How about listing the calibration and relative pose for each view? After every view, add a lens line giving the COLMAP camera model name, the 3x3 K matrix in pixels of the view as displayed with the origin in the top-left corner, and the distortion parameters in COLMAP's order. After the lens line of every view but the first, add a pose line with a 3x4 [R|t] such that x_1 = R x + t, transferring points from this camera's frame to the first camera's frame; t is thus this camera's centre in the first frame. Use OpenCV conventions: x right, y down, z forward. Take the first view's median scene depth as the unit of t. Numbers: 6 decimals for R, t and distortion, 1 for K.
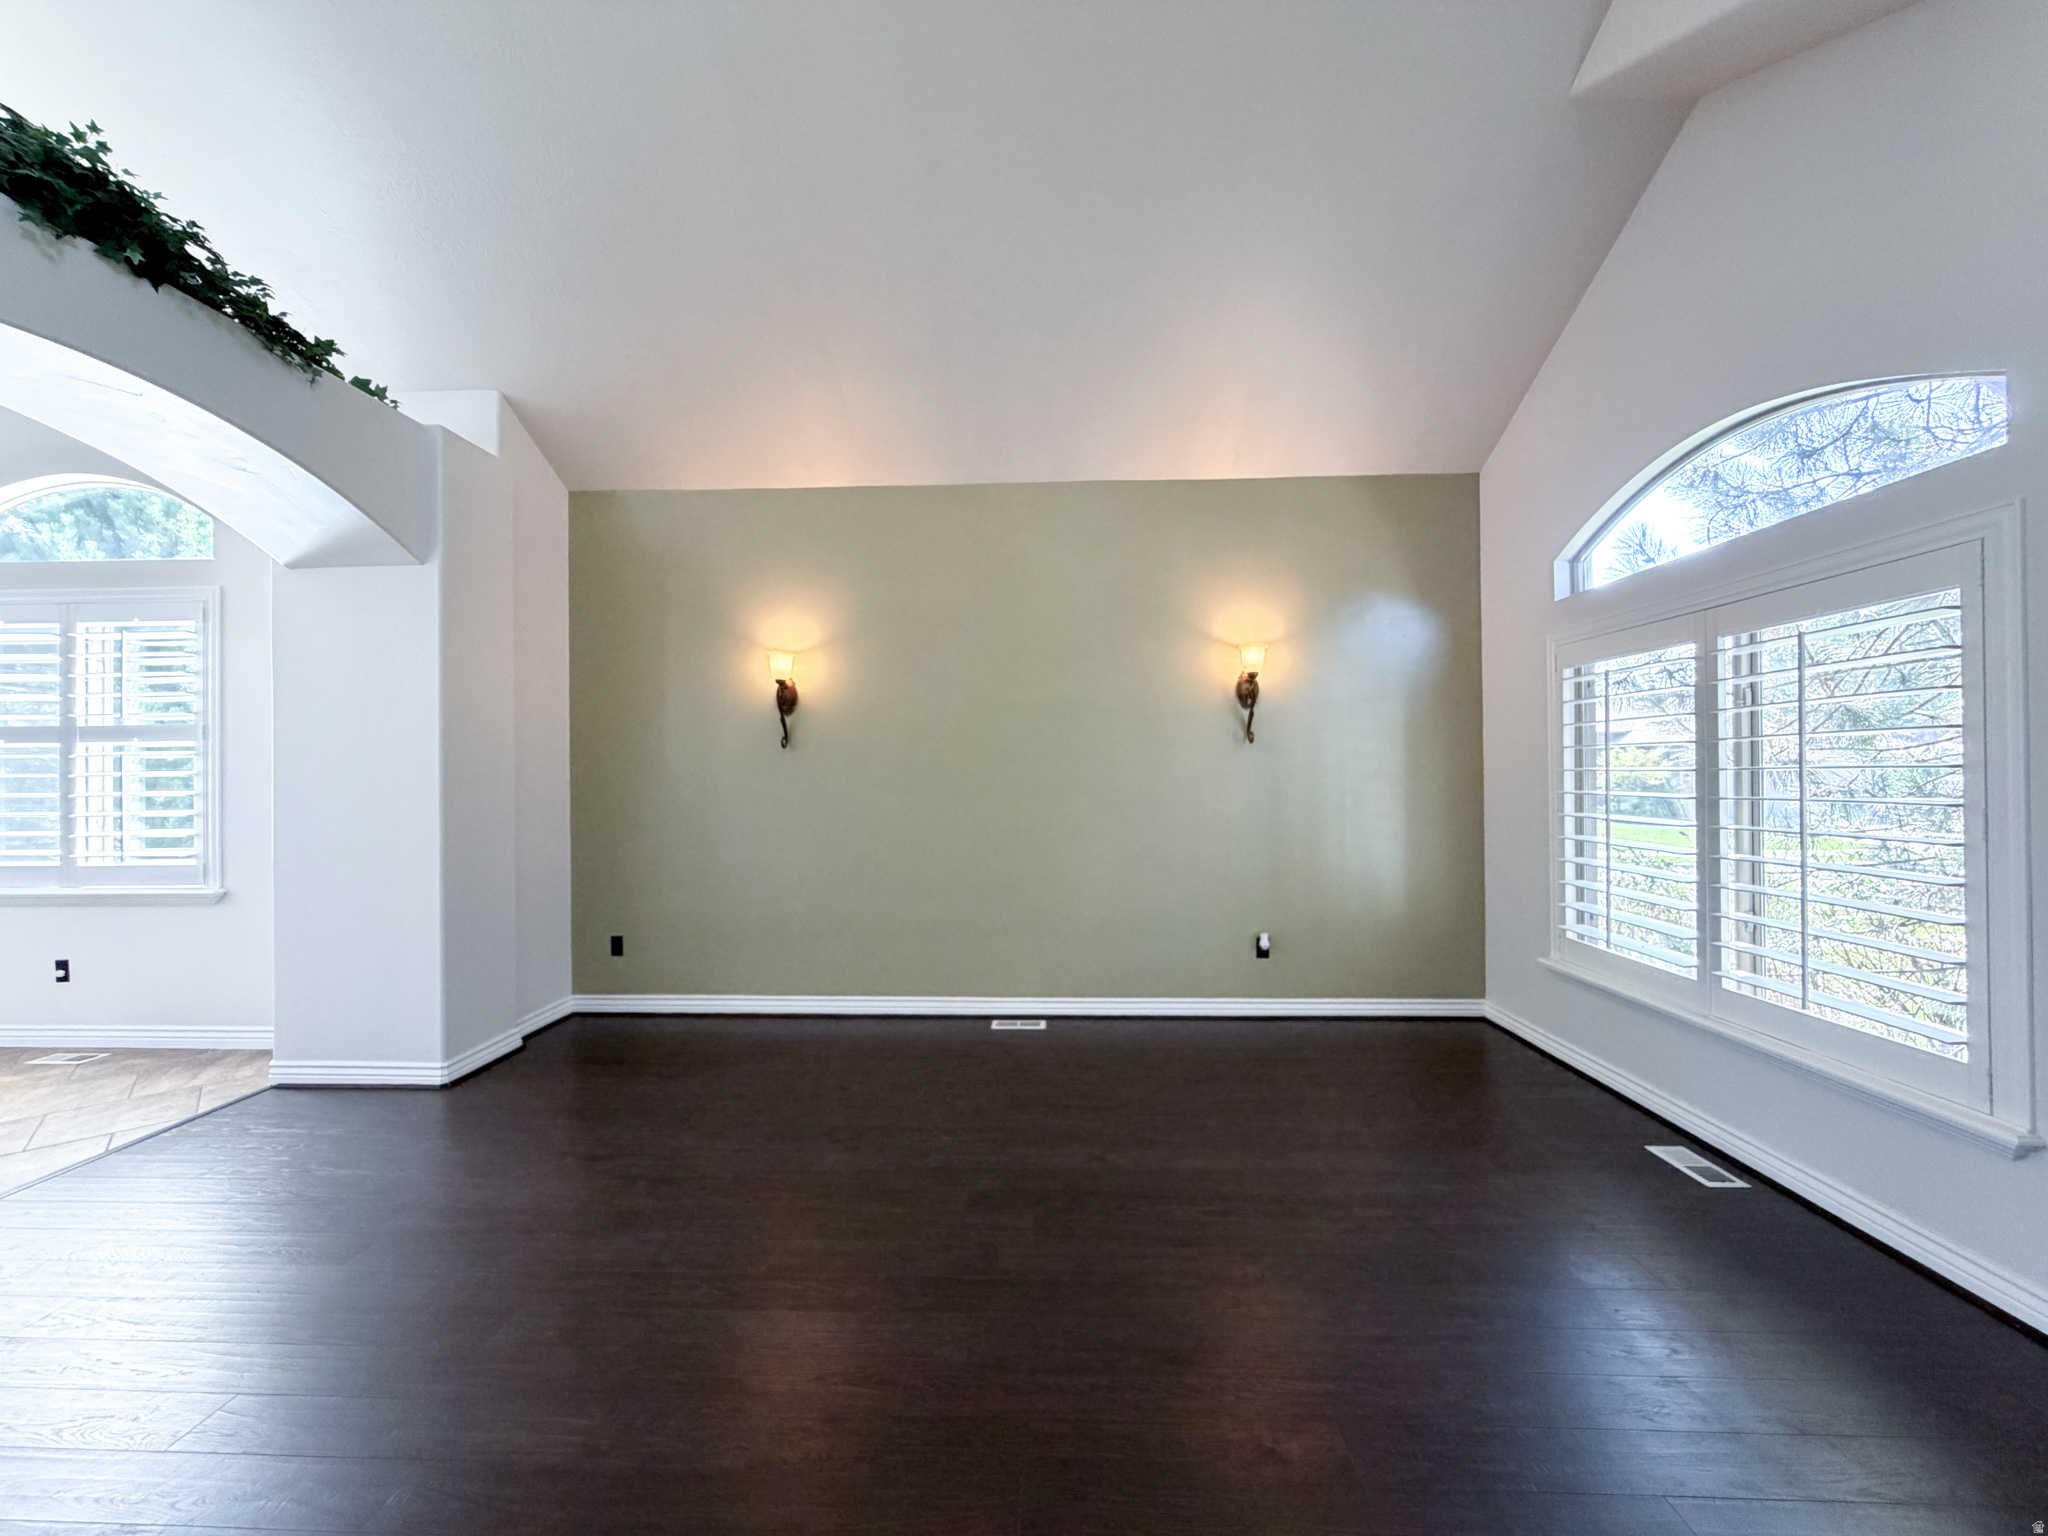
lens RADIAL K [[821.4, 0, 1014.4], [0, 821.4, 779.6], [0, 0, 1]] dist [0.000116, 0.000420]
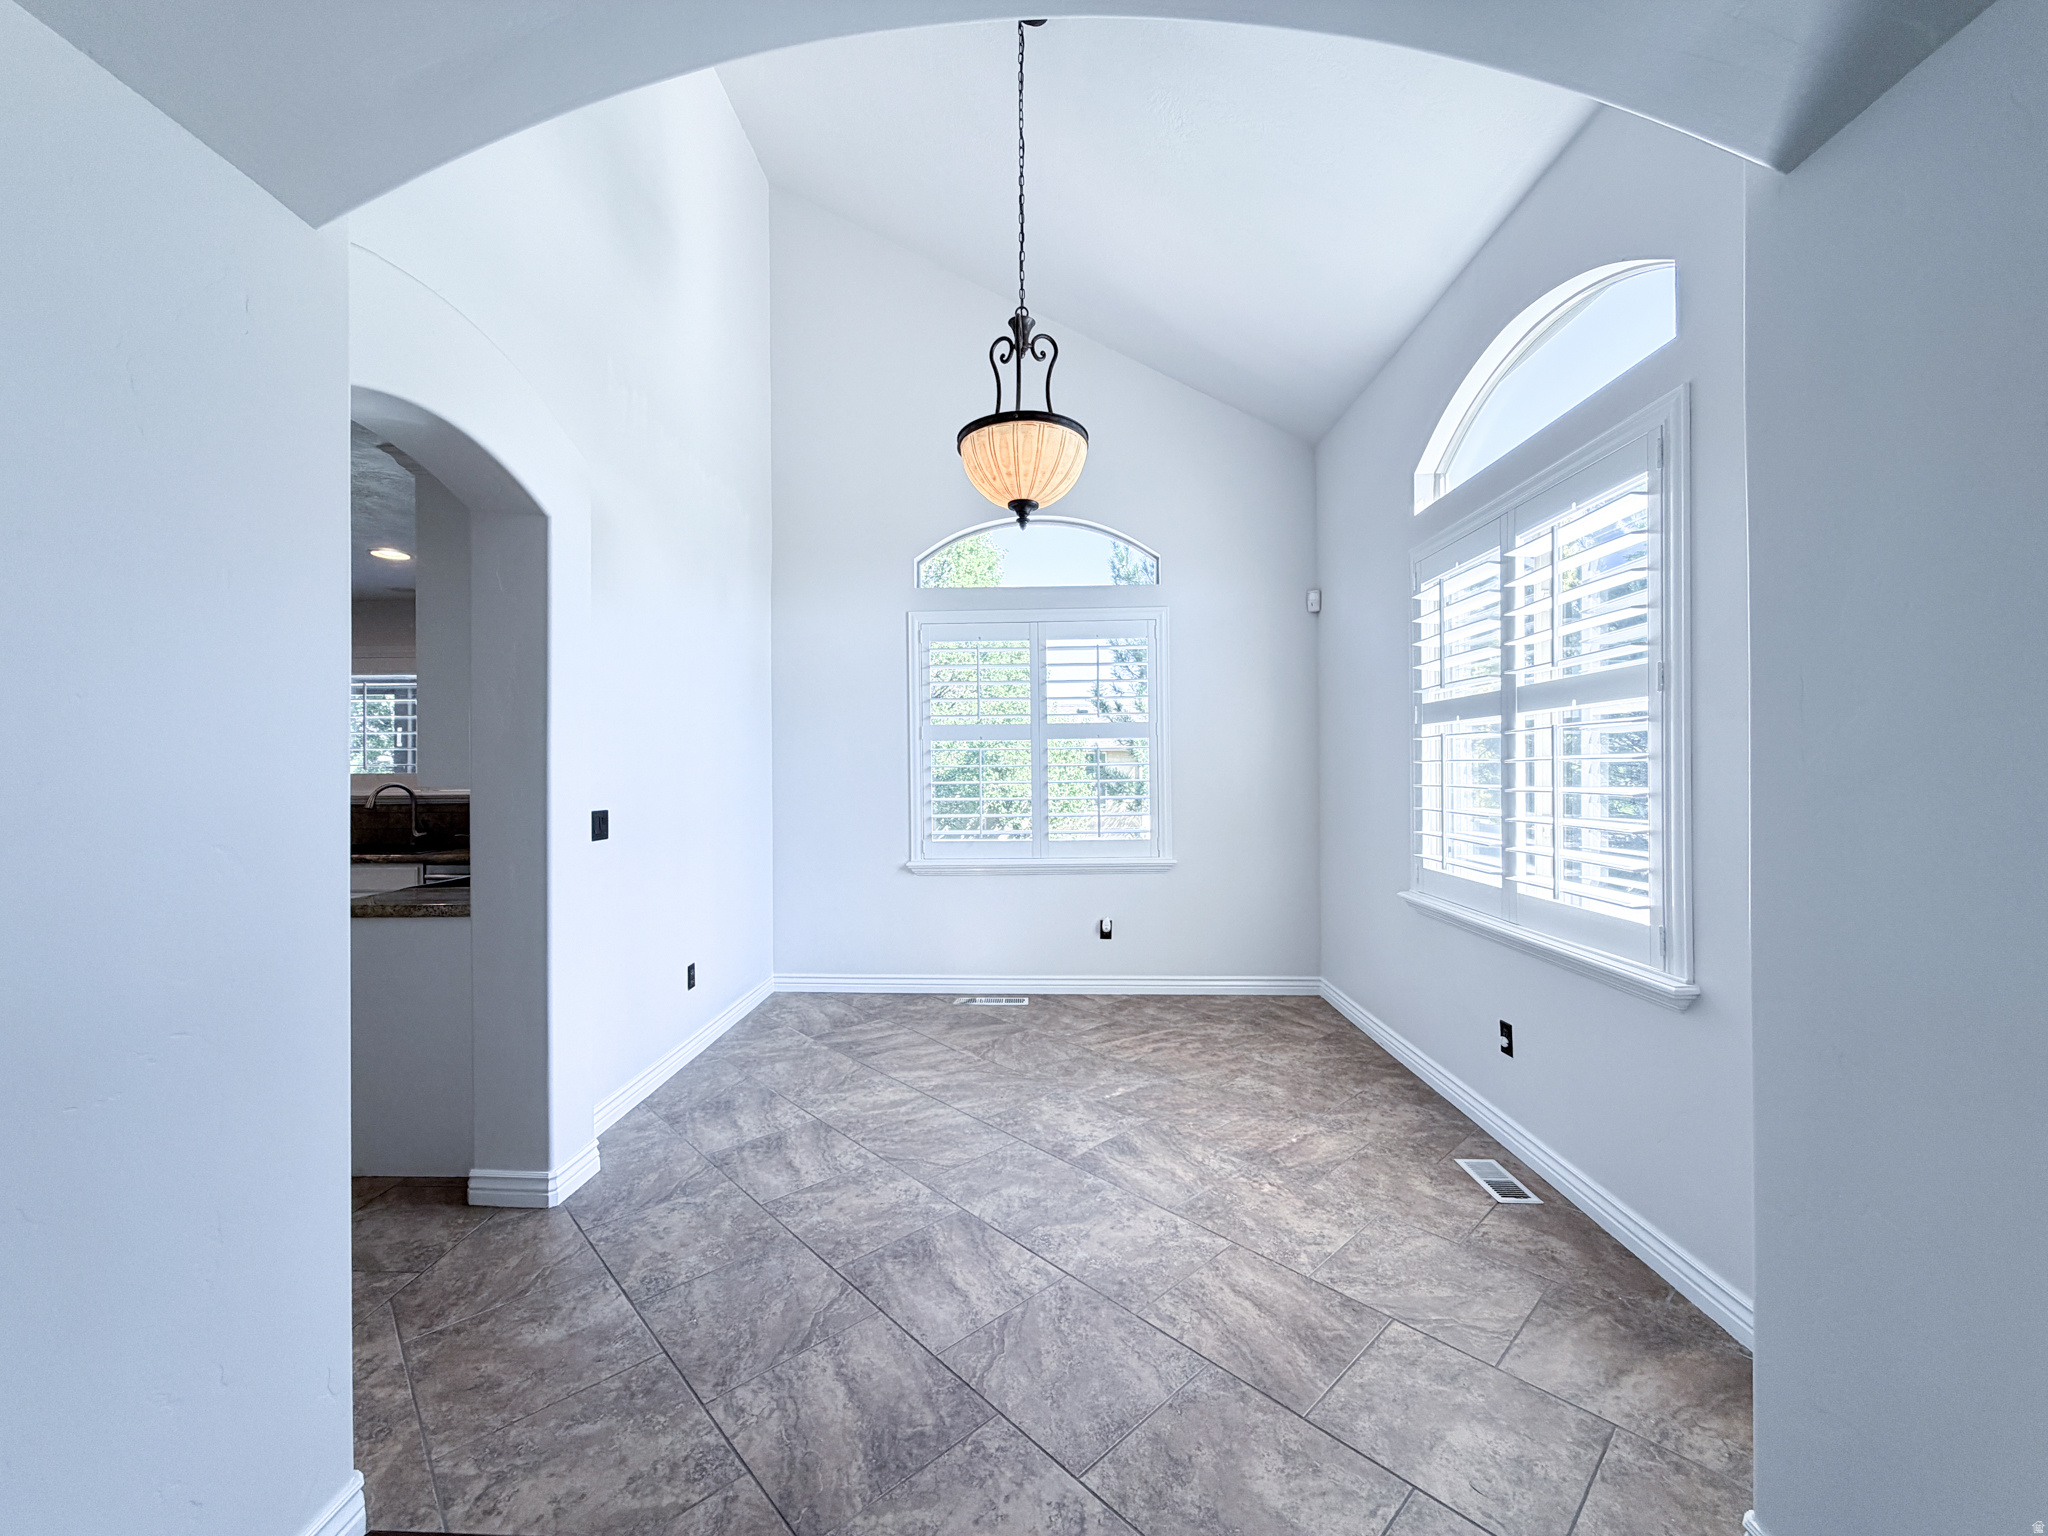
lens RADIAL K [[821.4, 0, 1012.3], [0, 821.4, 771.6], [0, 0, 1]] dist [0.000116, 0.000420]
pose [[0.003991, 0.010289, -0.999939, -0.464843], [0.014679, 0.999839, 0.010347, -0.009514], [0.999884, -0.014719, 0.003840, 0.584806]]
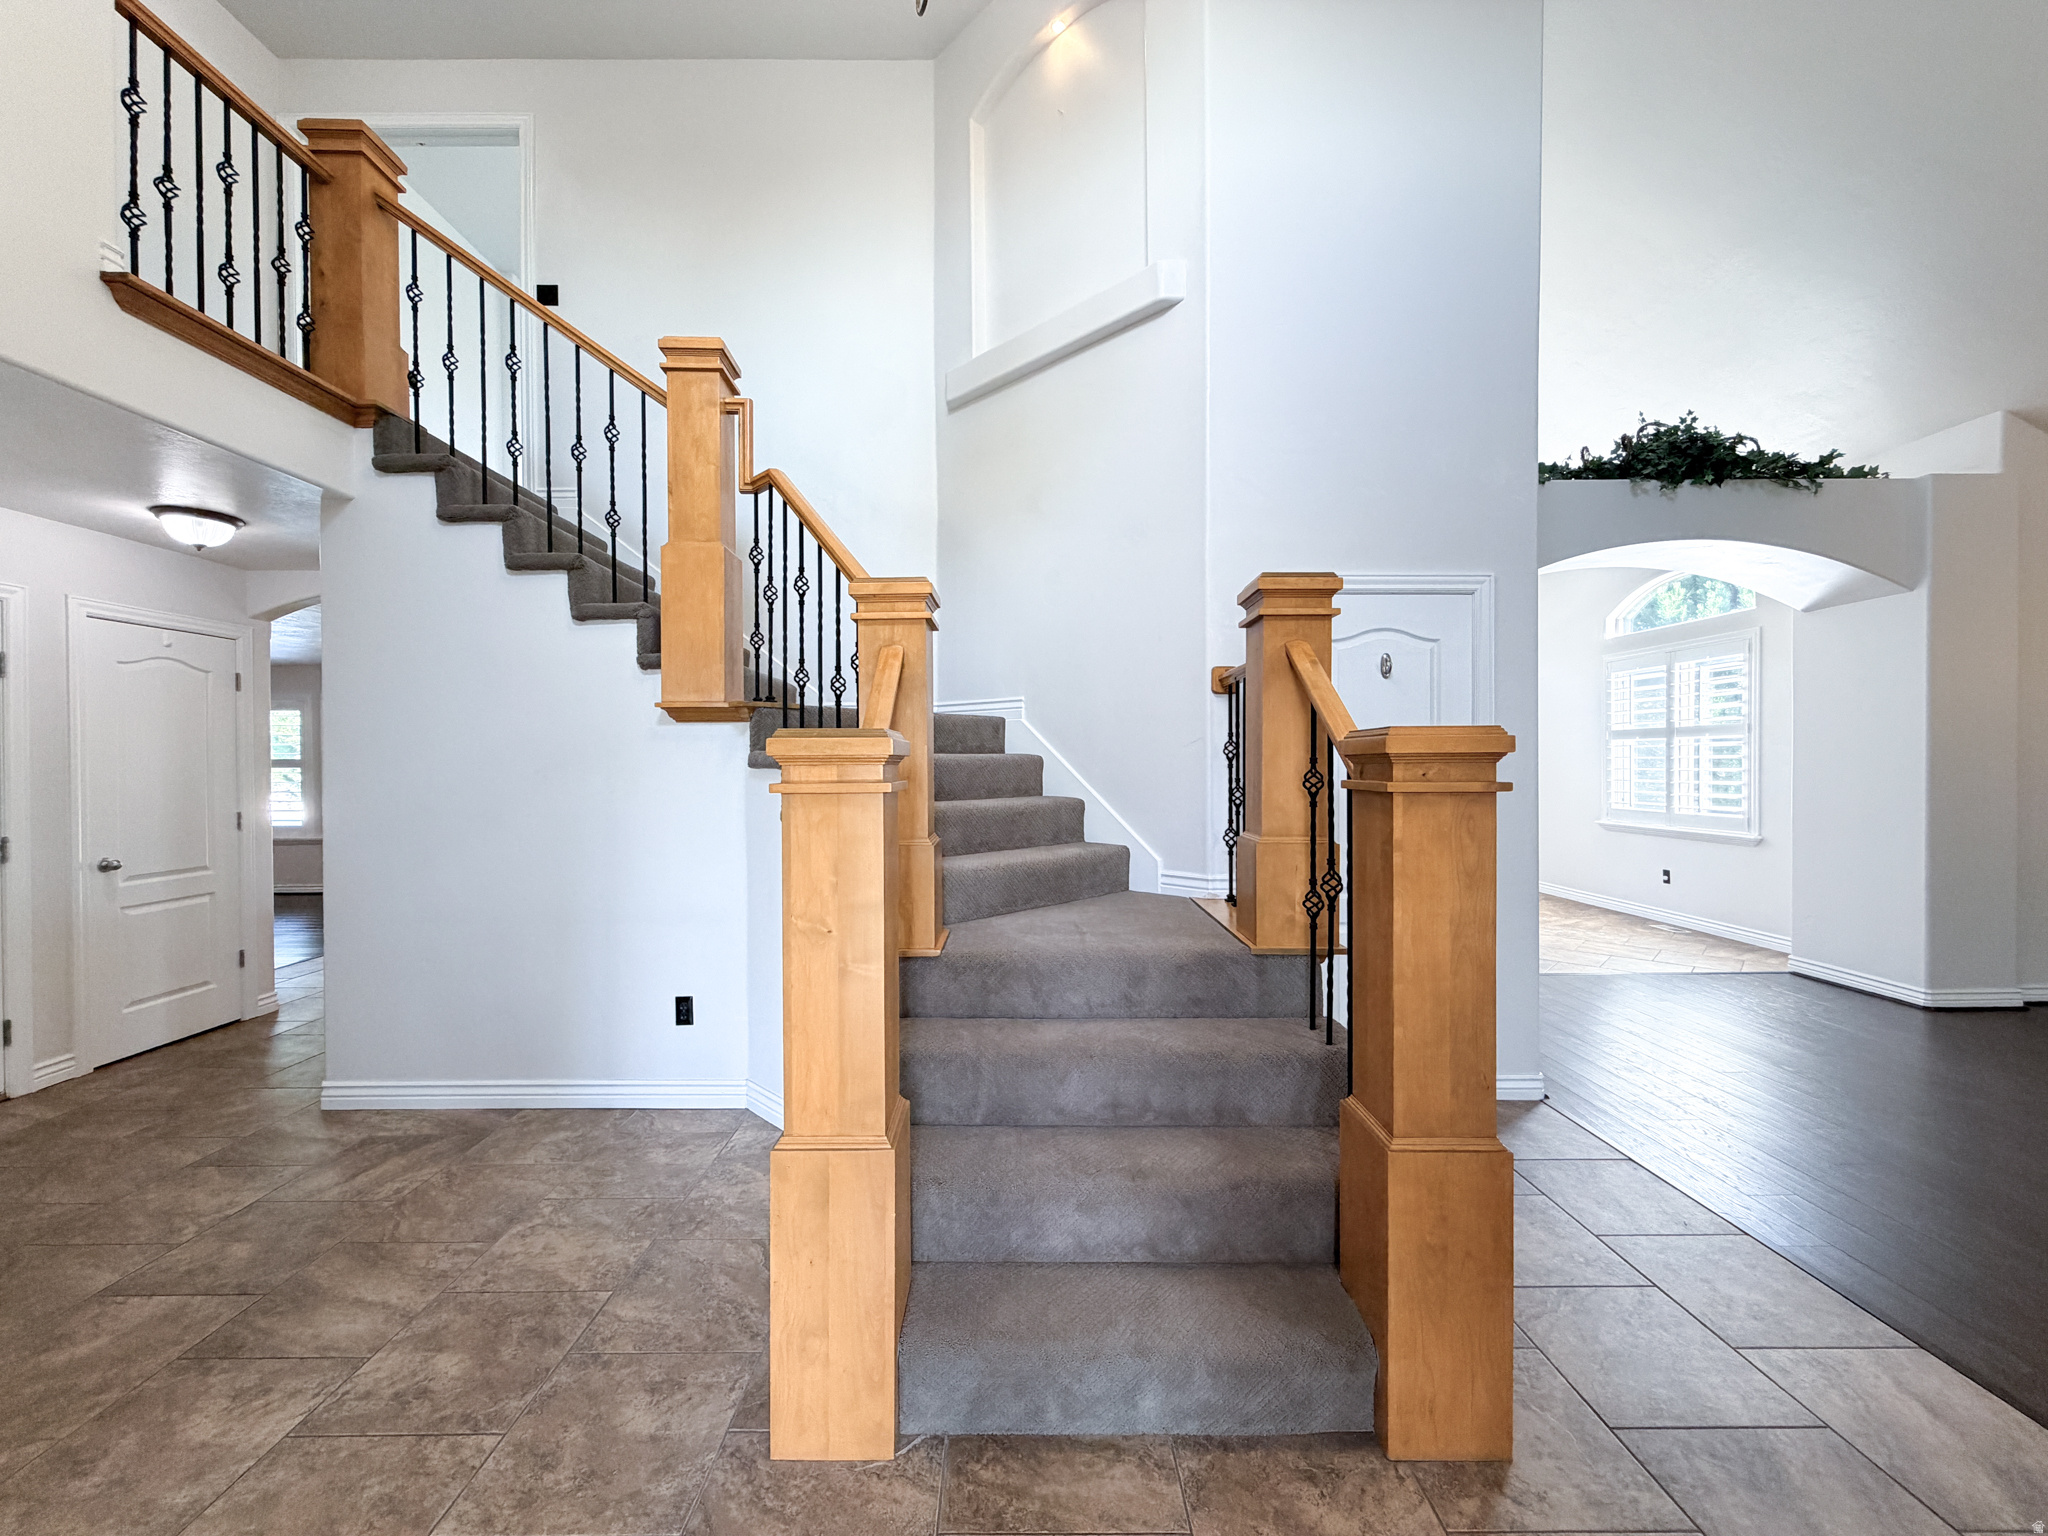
lens RADIAL K [[821.4, 0, 1017.6], [0, 821.4, 760.1], [0, 0, 1]] dist [0.000116, 0.000420]
pose [[0.055021, 0.005185, -0.998472, 0.410322], [-0.001128, 0.999986, 0.005131, -0.007020], [0.998485, 0.000844, 0.055026, -0.387179]]
